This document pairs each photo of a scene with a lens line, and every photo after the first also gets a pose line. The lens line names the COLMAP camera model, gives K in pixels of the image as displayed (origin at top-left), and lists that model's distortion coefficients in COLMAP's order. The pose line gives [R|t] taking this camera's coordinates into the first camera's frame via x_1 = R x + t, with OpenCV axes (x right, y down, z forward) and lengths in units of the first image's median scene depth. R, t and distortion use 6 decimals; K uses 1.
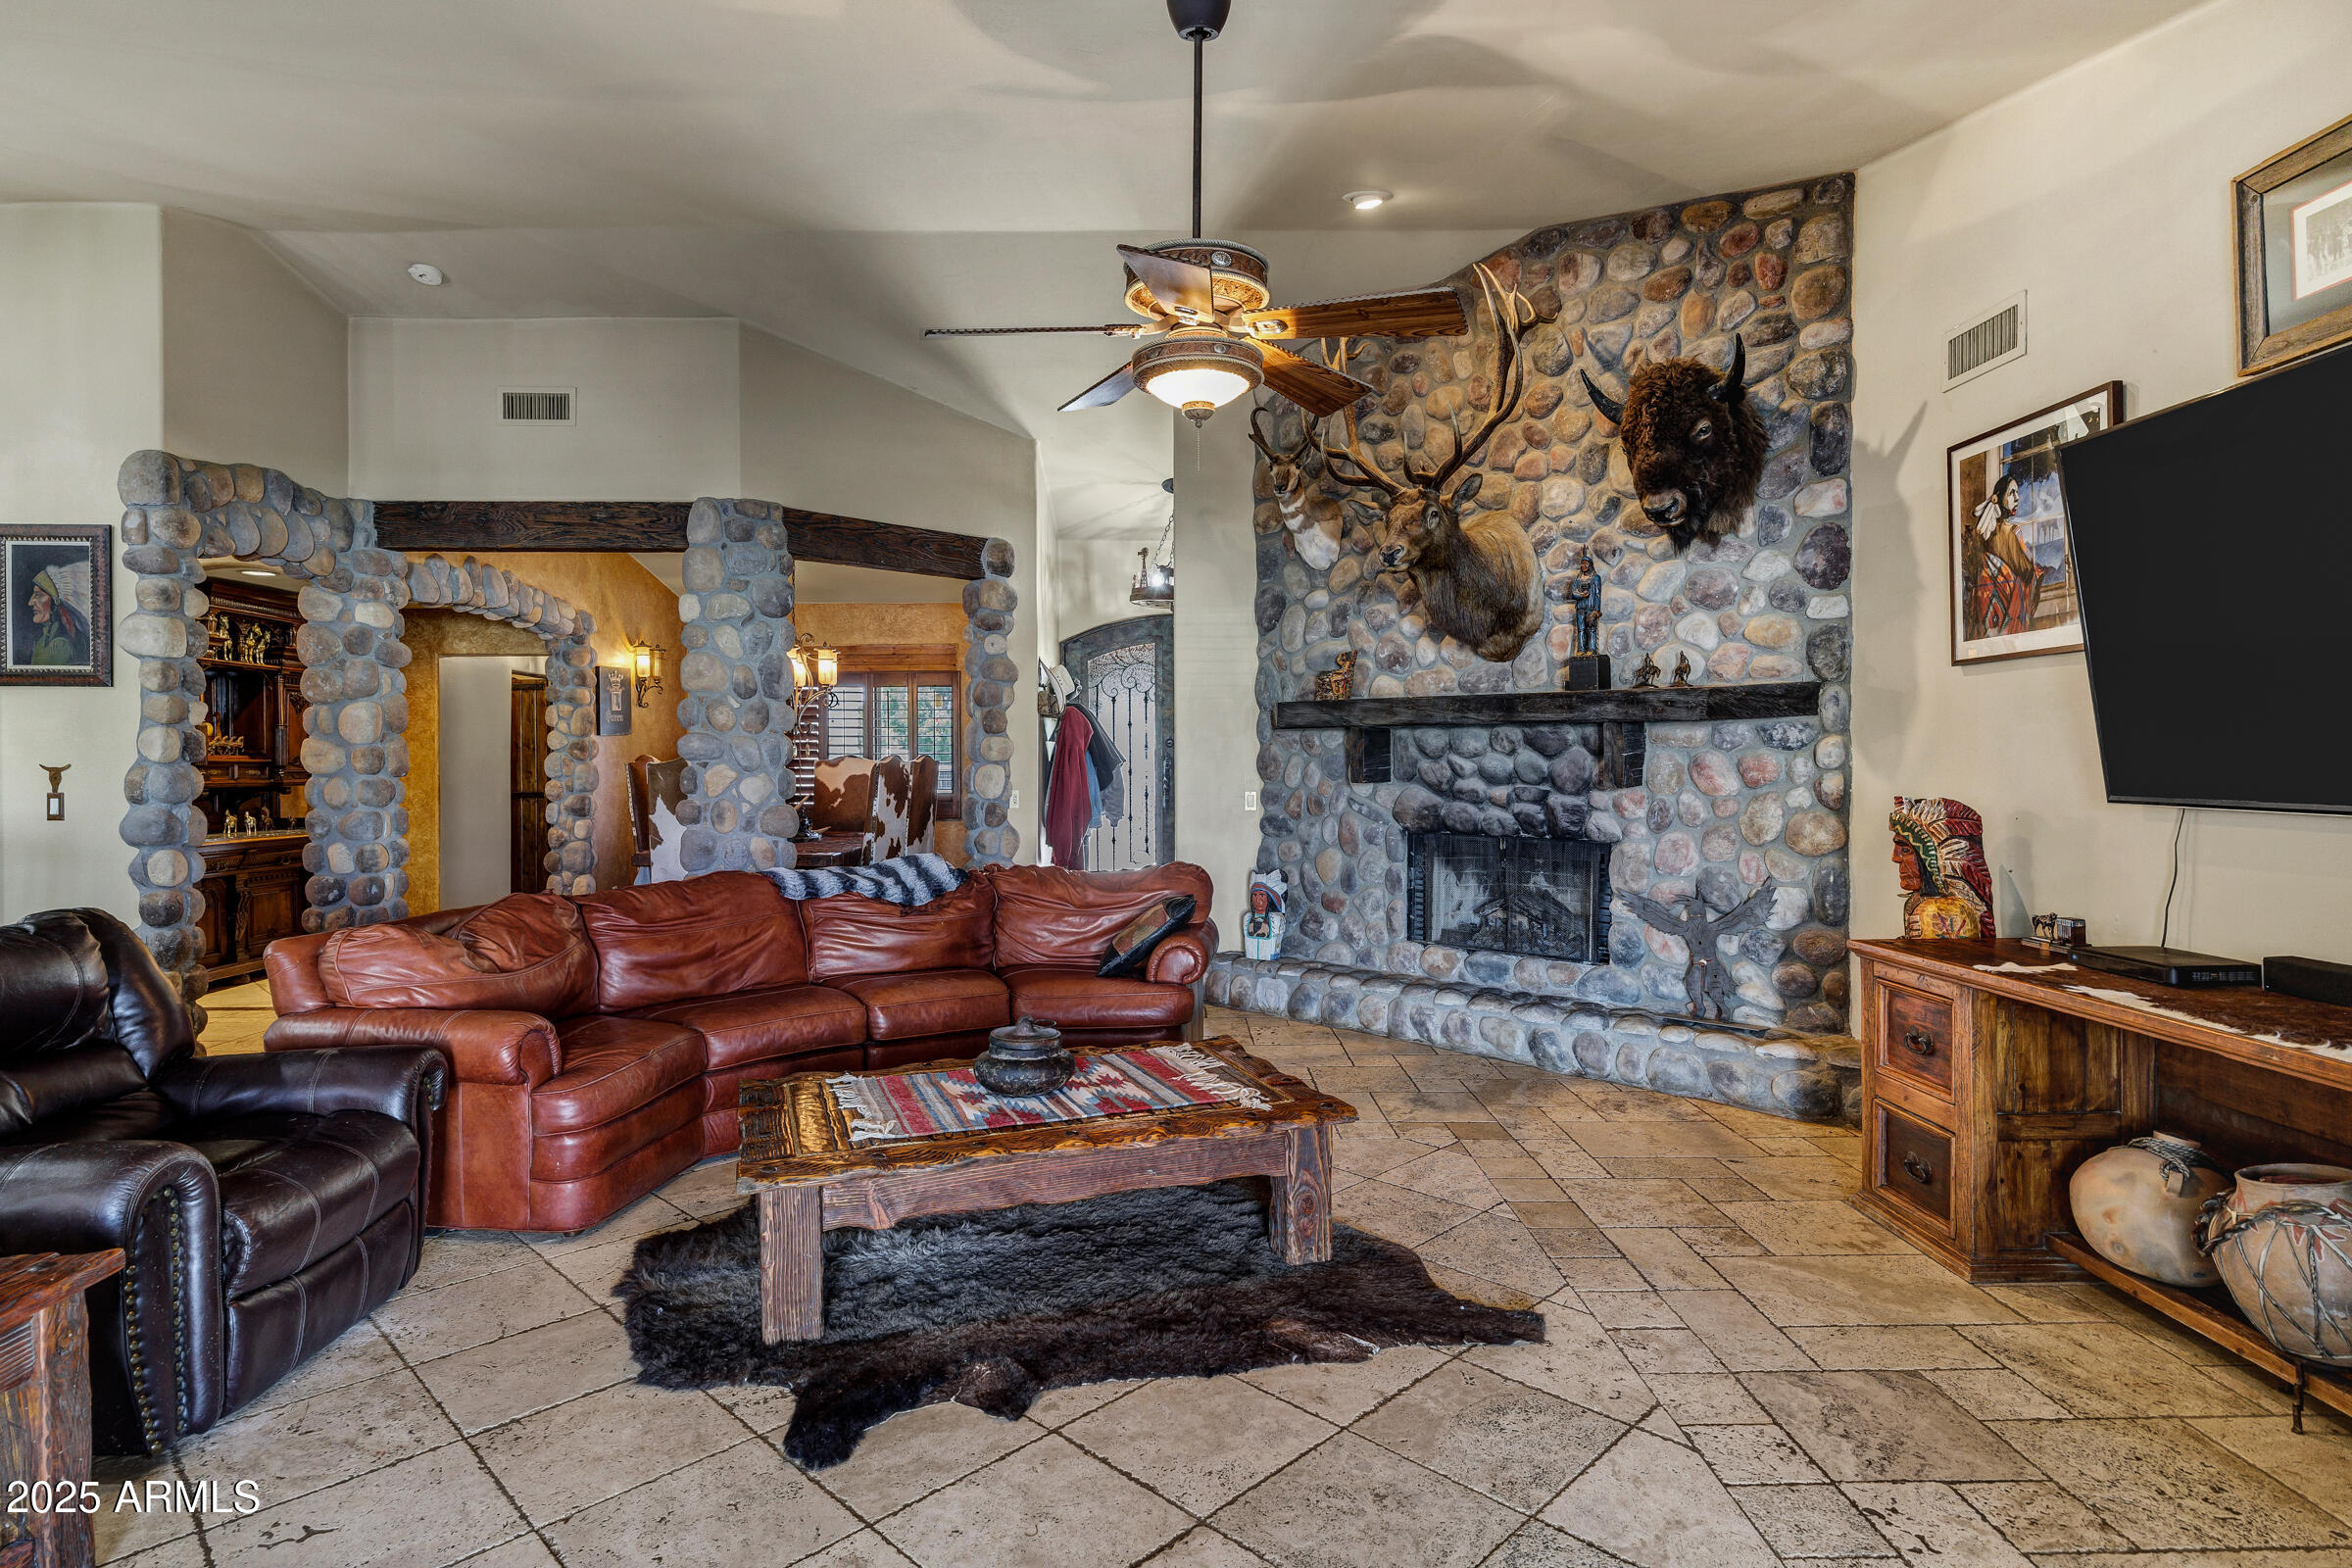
lens RADIAL K [[1236.0, 0, 1184.4], [0, 1236.0, 774.3], [0, 0, 1]] dist [0.000538, -0.000654]
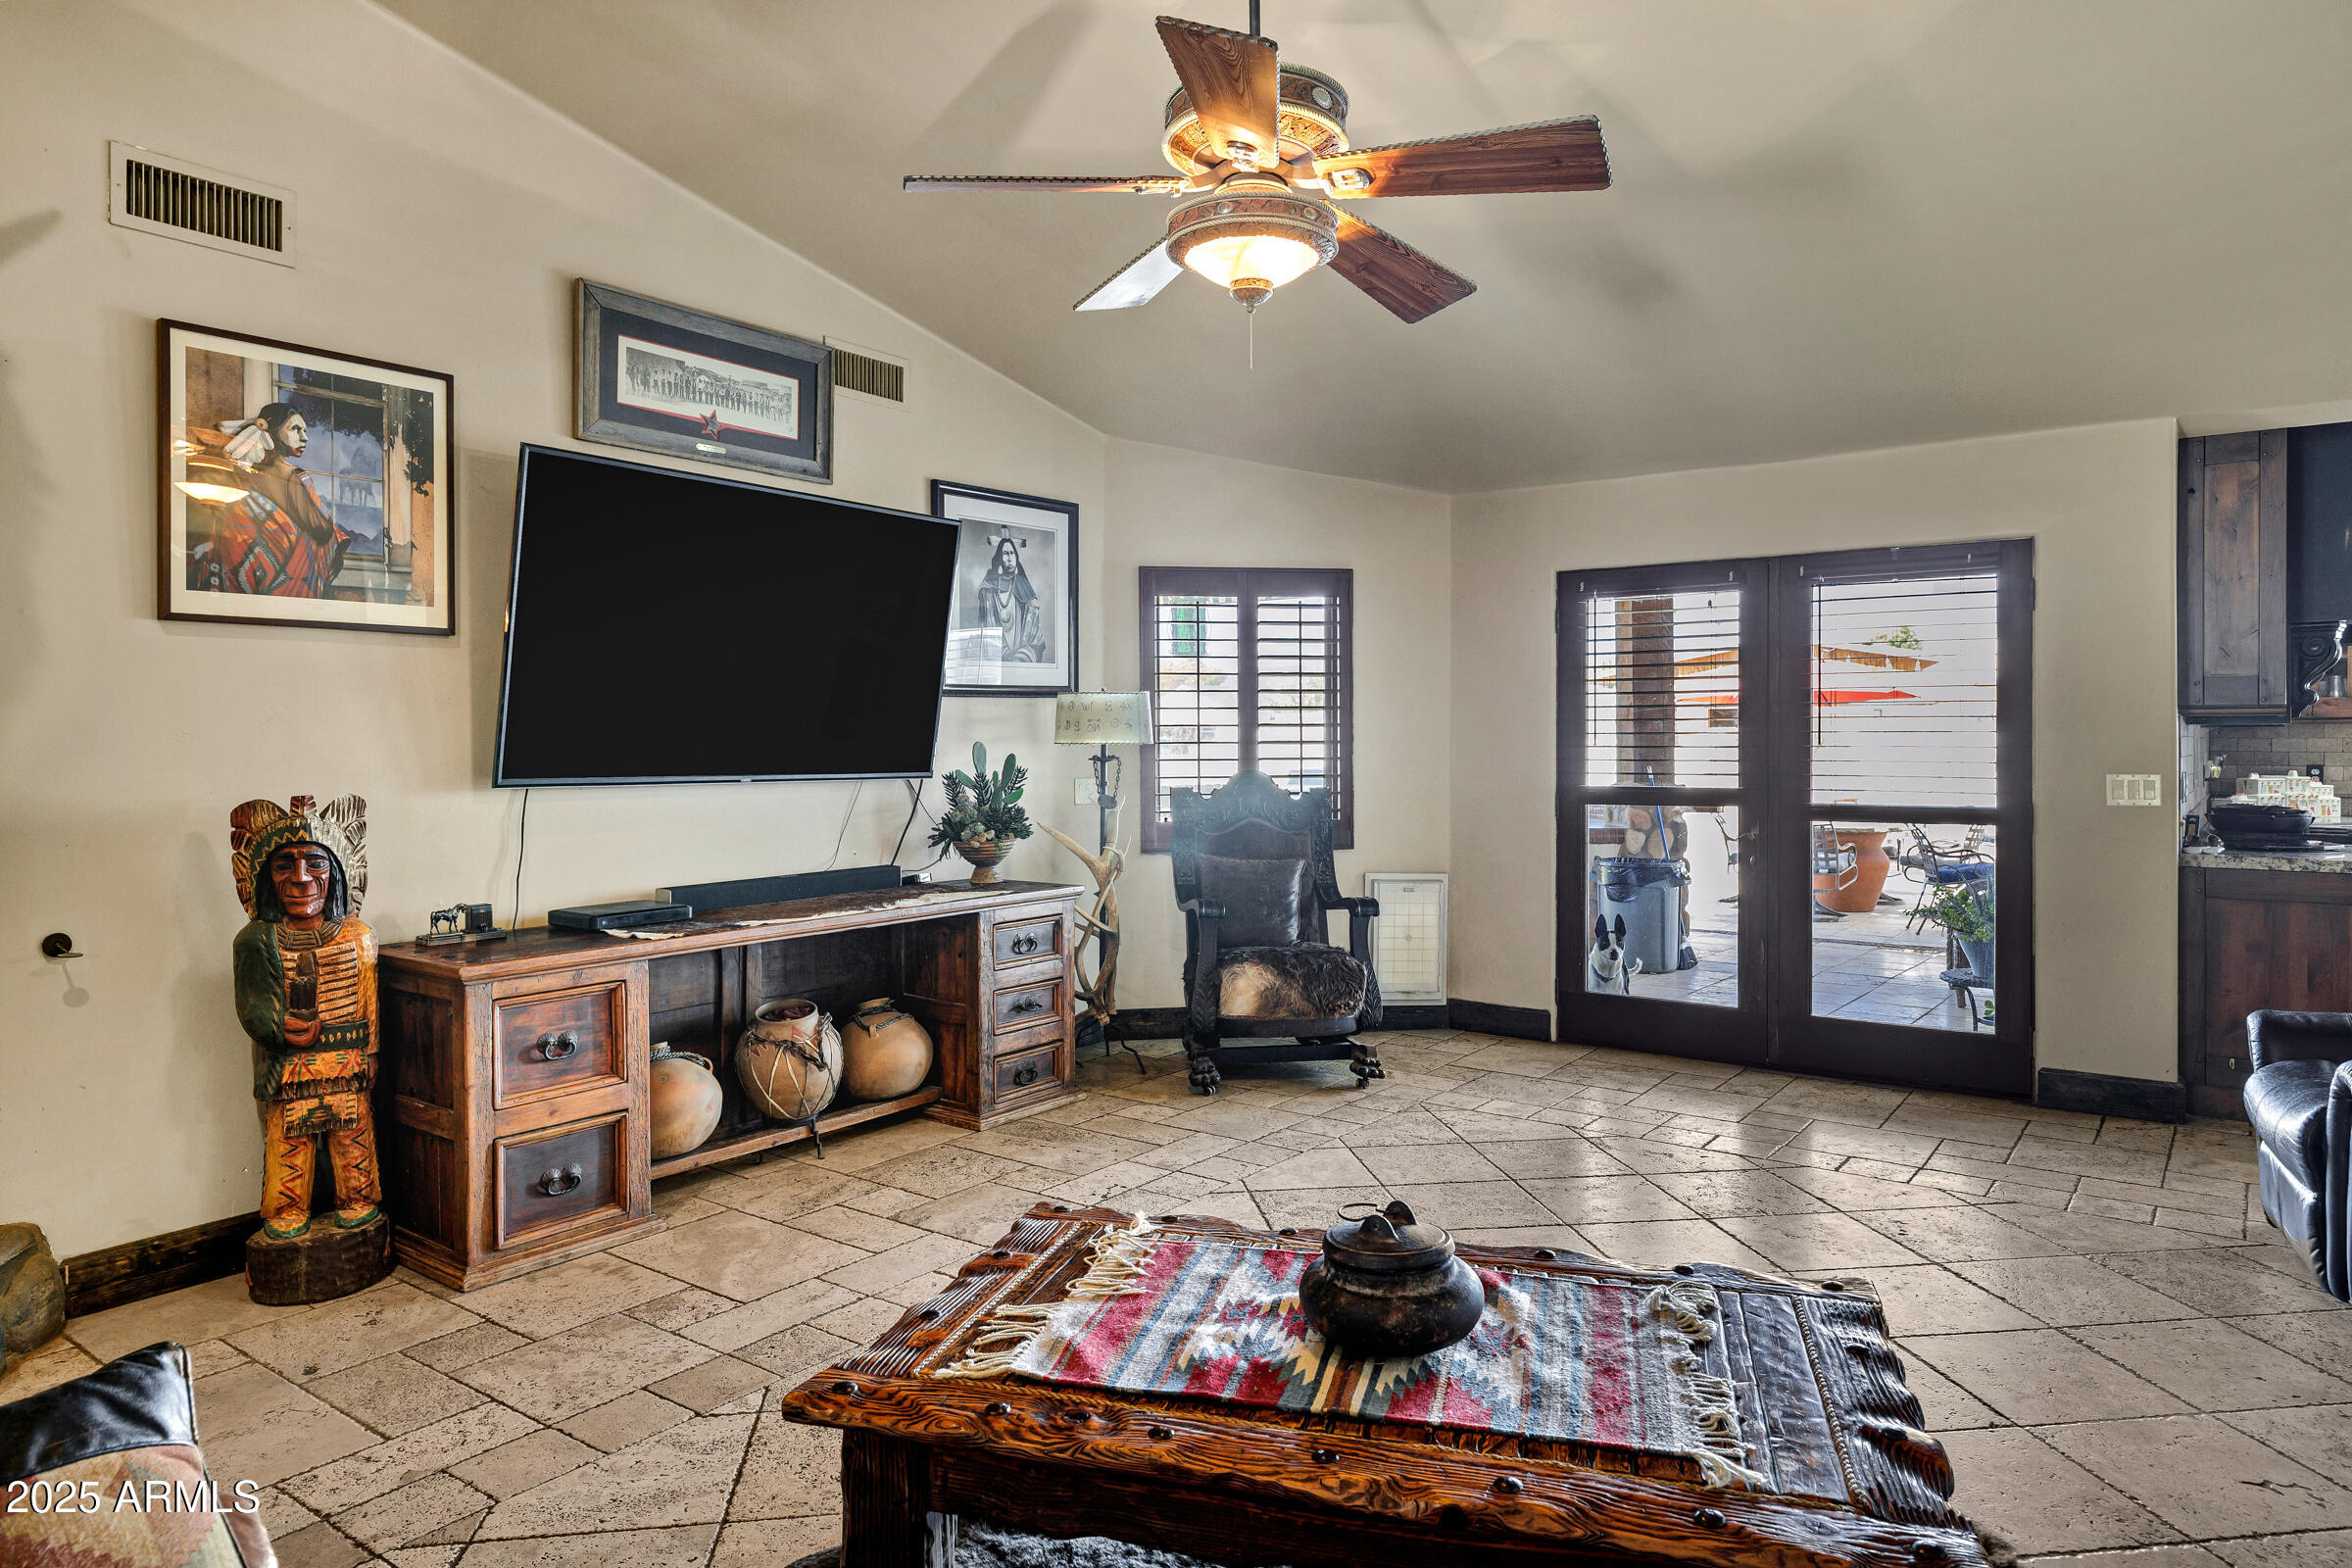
lens RADIAL K [[1473.5, 0, 1187.1], [0, 1473.5, 760.7], [0, 0, 1]] dist [-0.009563, -0.002635]
pose [[-0.802585, -0.004154, 0.596523, -0.411713], [0.011649, 0.999676, 0.022634, -0.018634], [-0.596424, 0.025114, -0.802277, 1.455103]]
